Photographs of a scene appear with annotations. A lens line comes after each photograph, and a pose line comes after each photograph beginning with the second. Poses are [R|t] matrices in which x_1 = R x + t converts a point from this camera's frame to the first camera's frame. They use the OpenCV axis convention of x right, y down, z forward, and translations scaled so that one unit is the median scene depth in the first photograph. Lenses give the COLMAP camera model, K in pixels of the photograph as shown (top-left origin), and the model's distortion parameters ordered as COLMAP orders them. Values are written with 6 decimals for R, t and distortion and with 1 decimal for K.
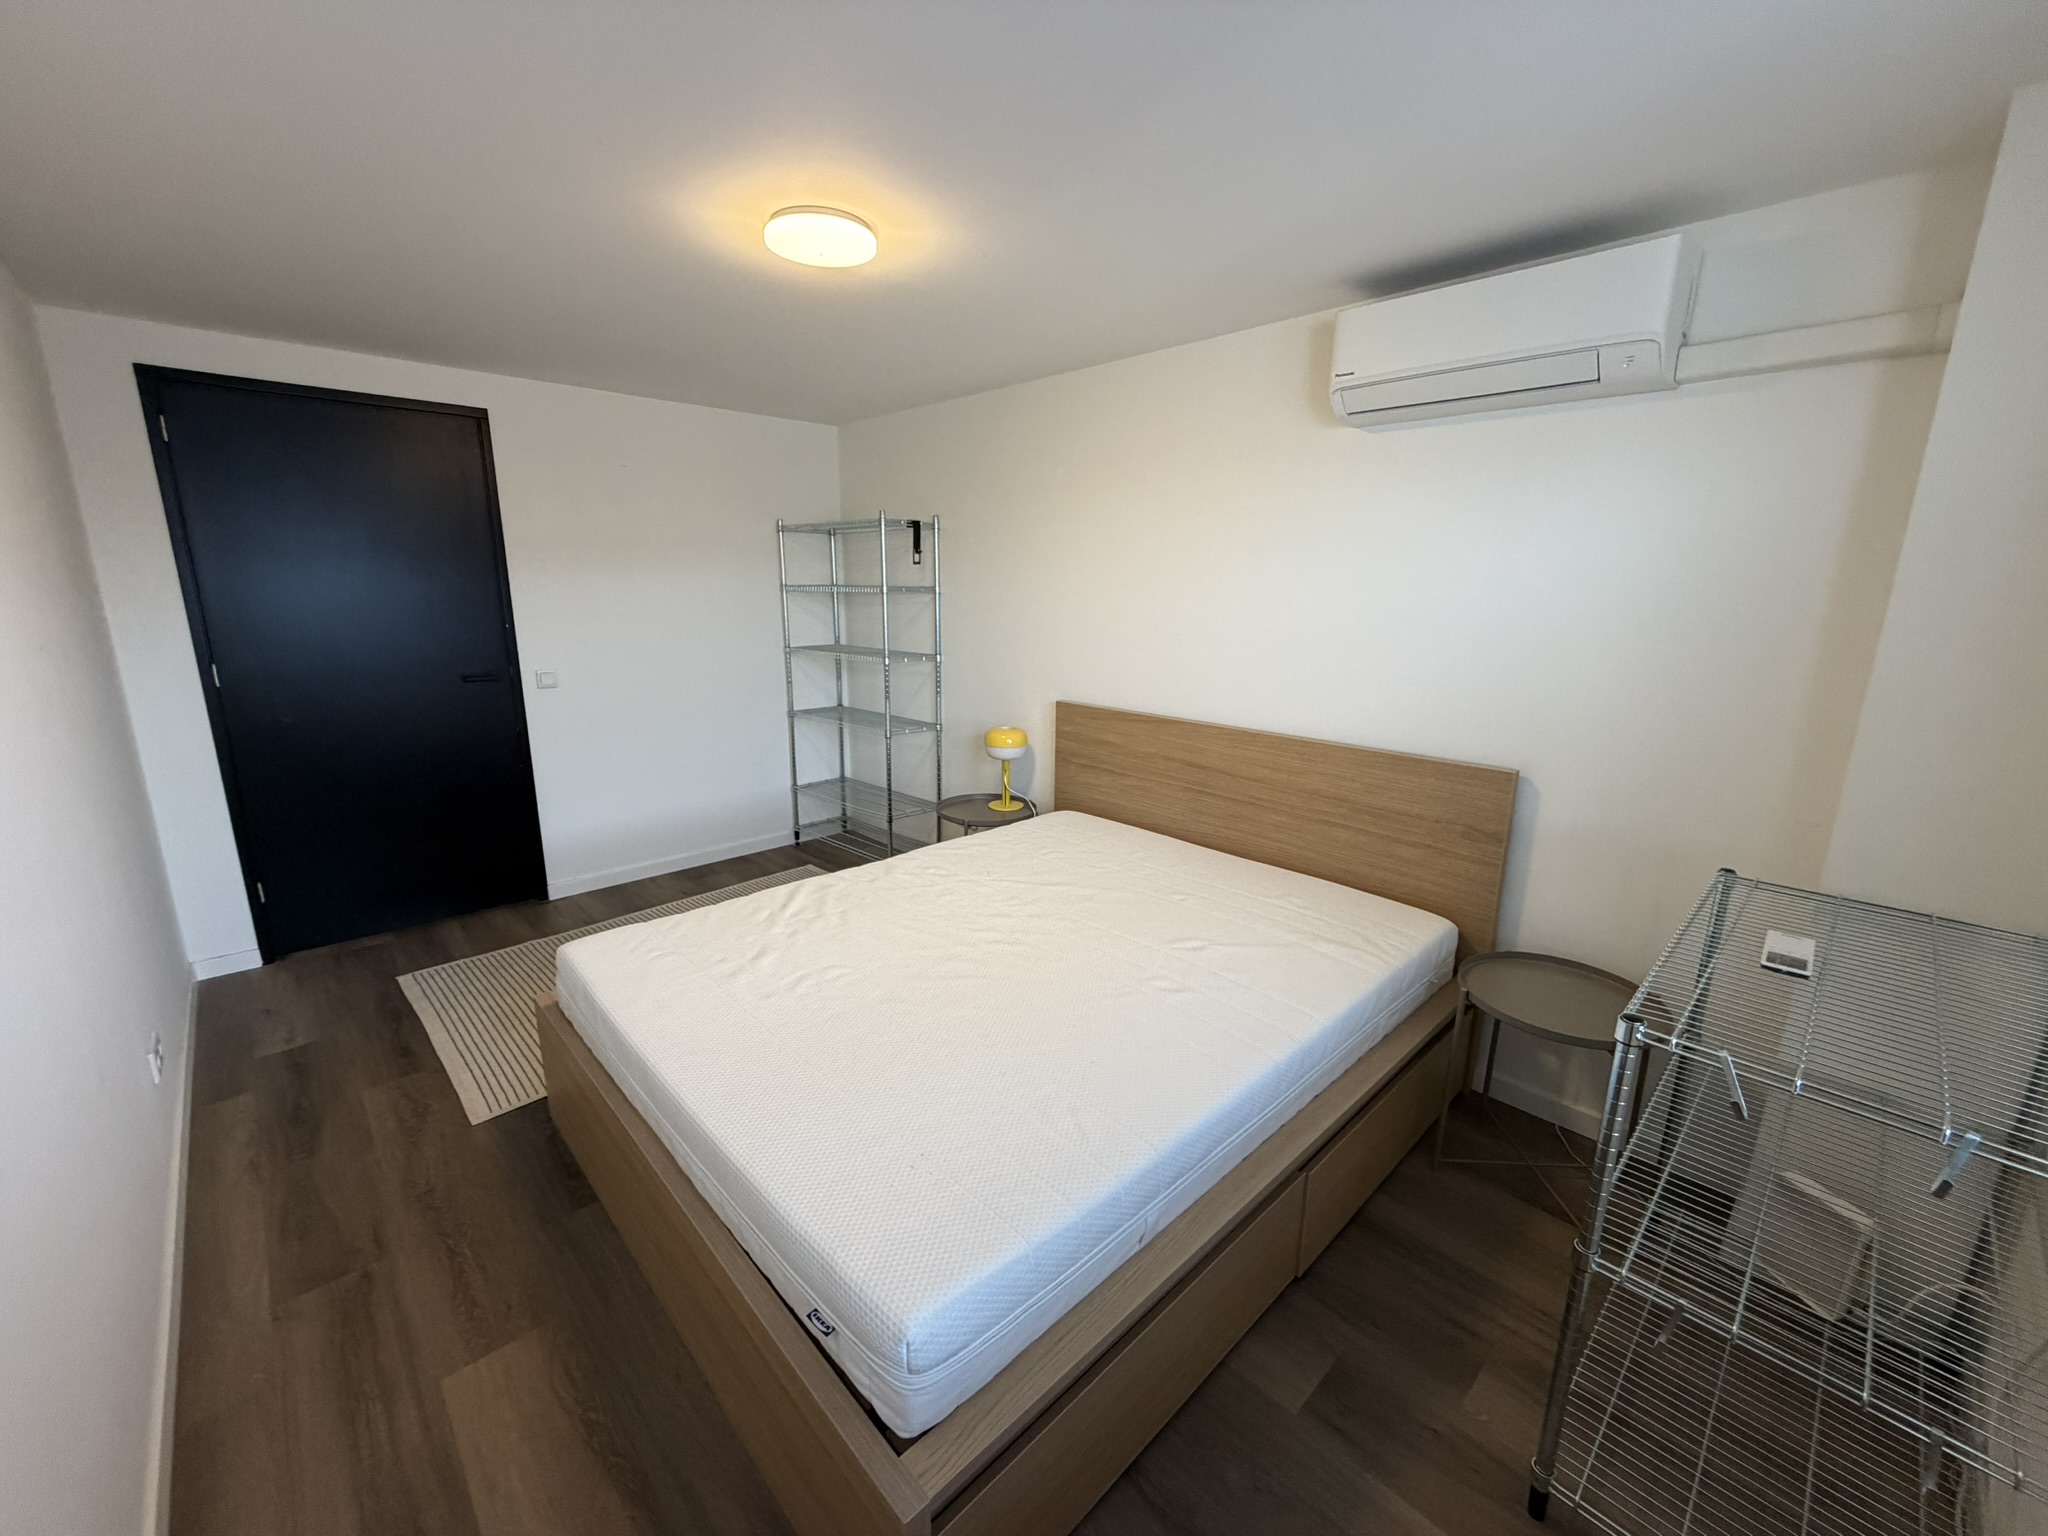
lens RADIAL K [[818.8, 0, 1019.9], [0, 818.8, 772.7], [0, 0, 1]] dist [-0.000292, 0.000070]
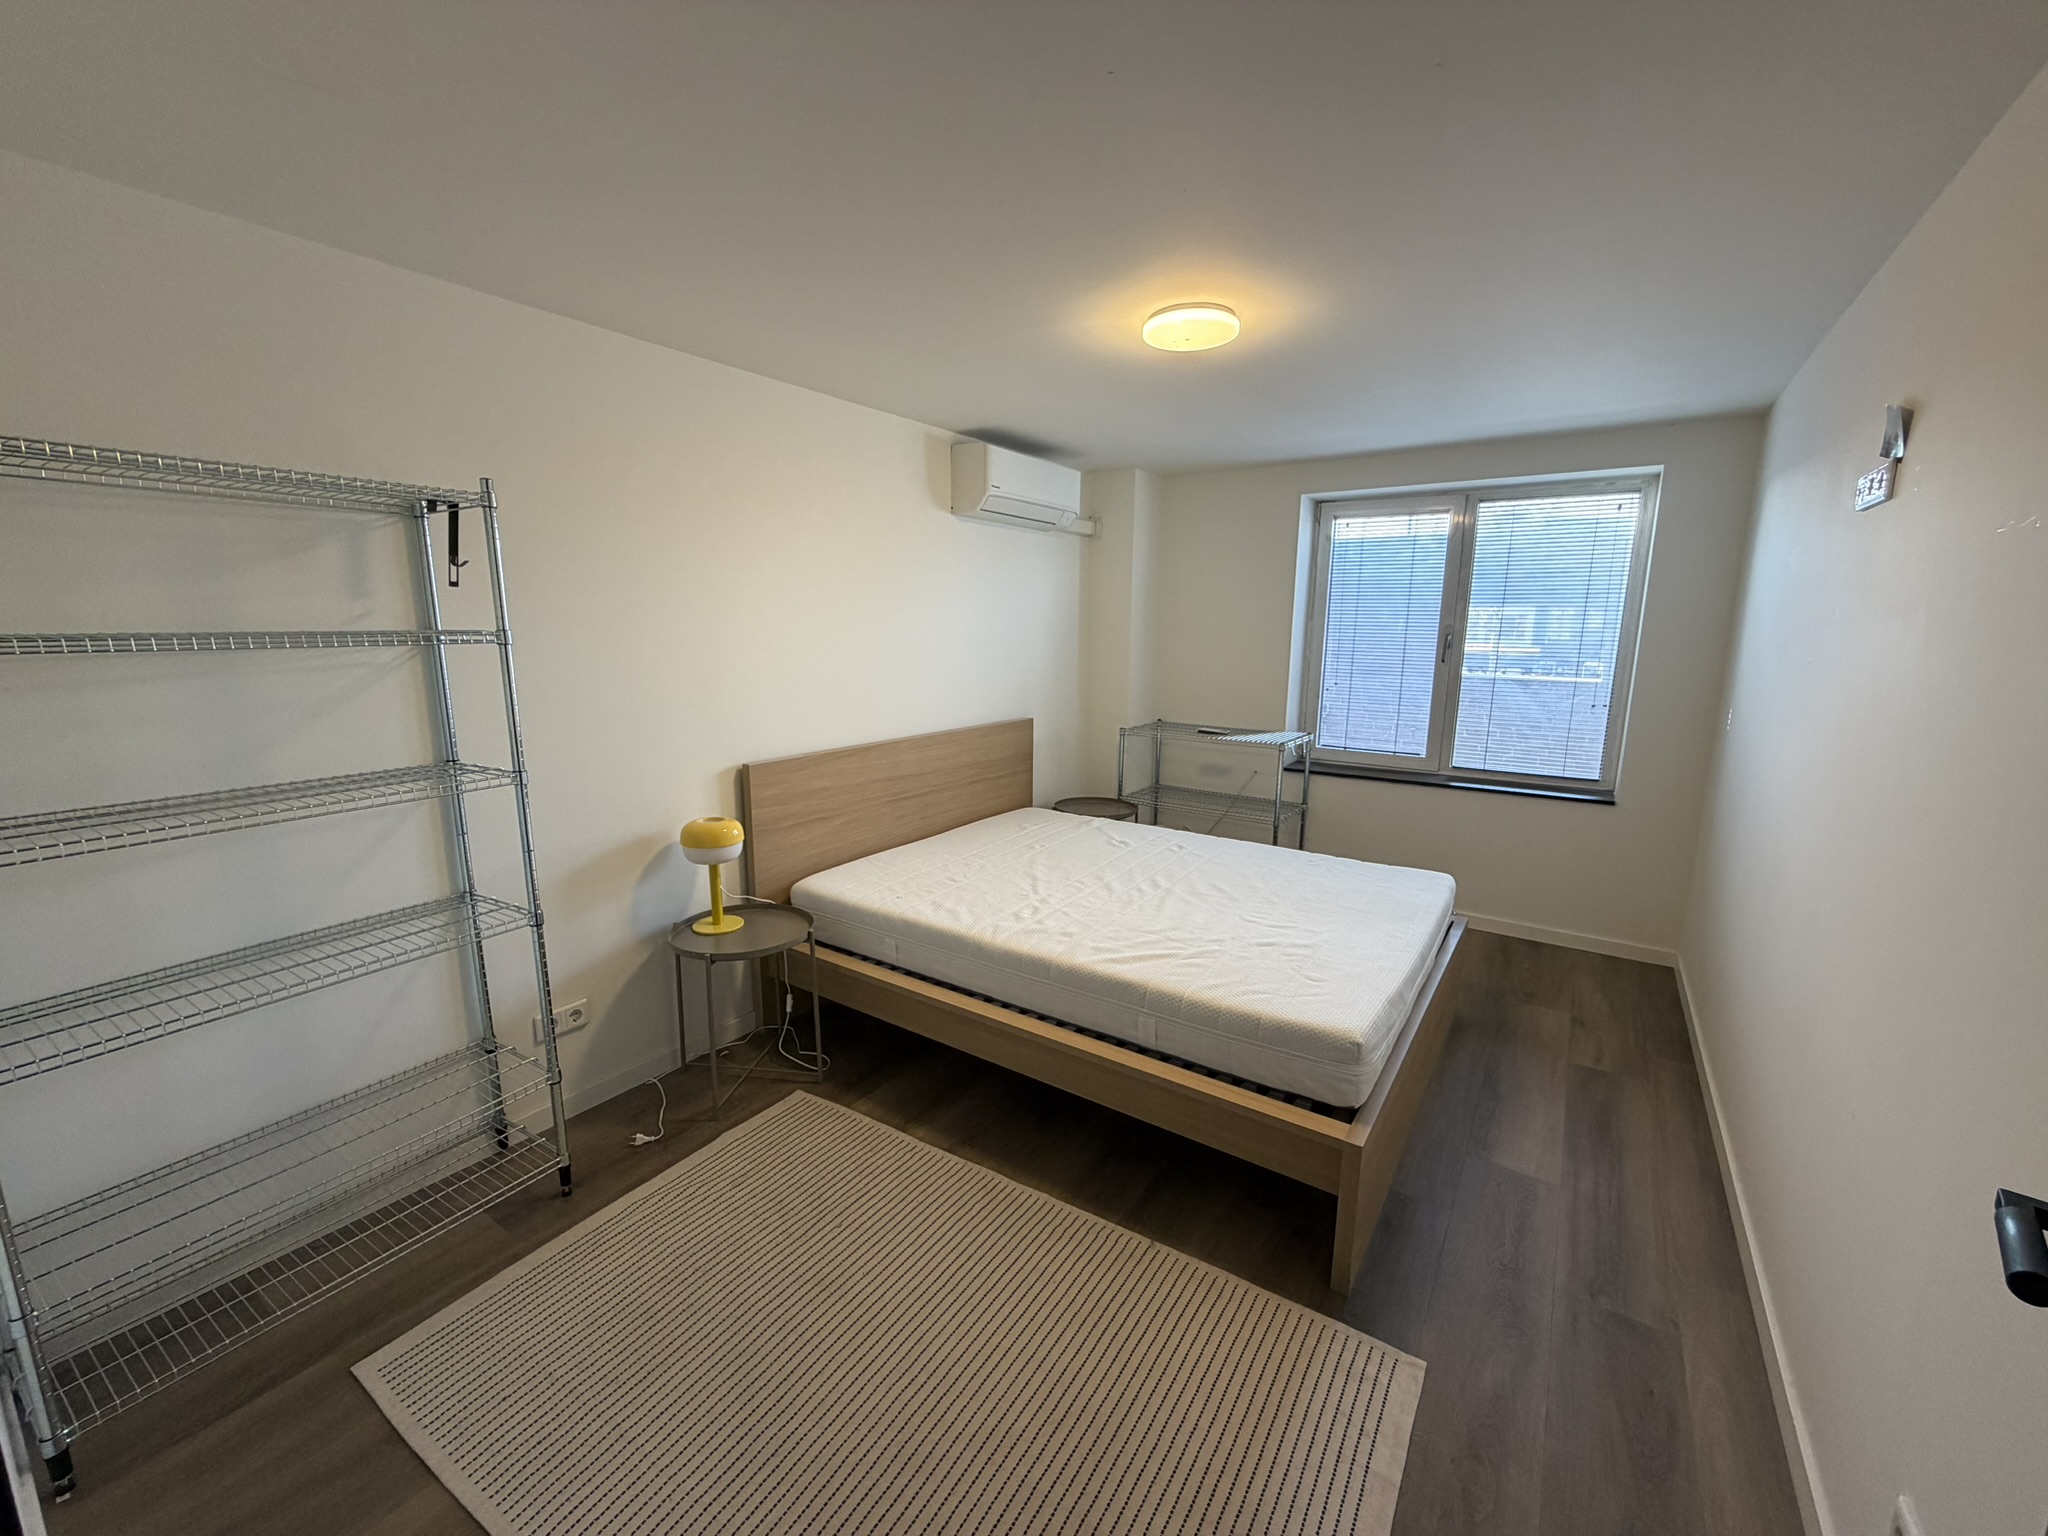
lens RADIAL K [[818.8, 0, 1022.3], [0, 818.8, 768.6], [0, 0, 1]] dist [-0.000292, 0.000070]
pose [[-0.206616, -0.183562, 0.961049, -1.132882], [0.219508, 0.948508, 0.228359, -0.301102], [-0.953481, 0.258141, -0.155684, 1.247922]]
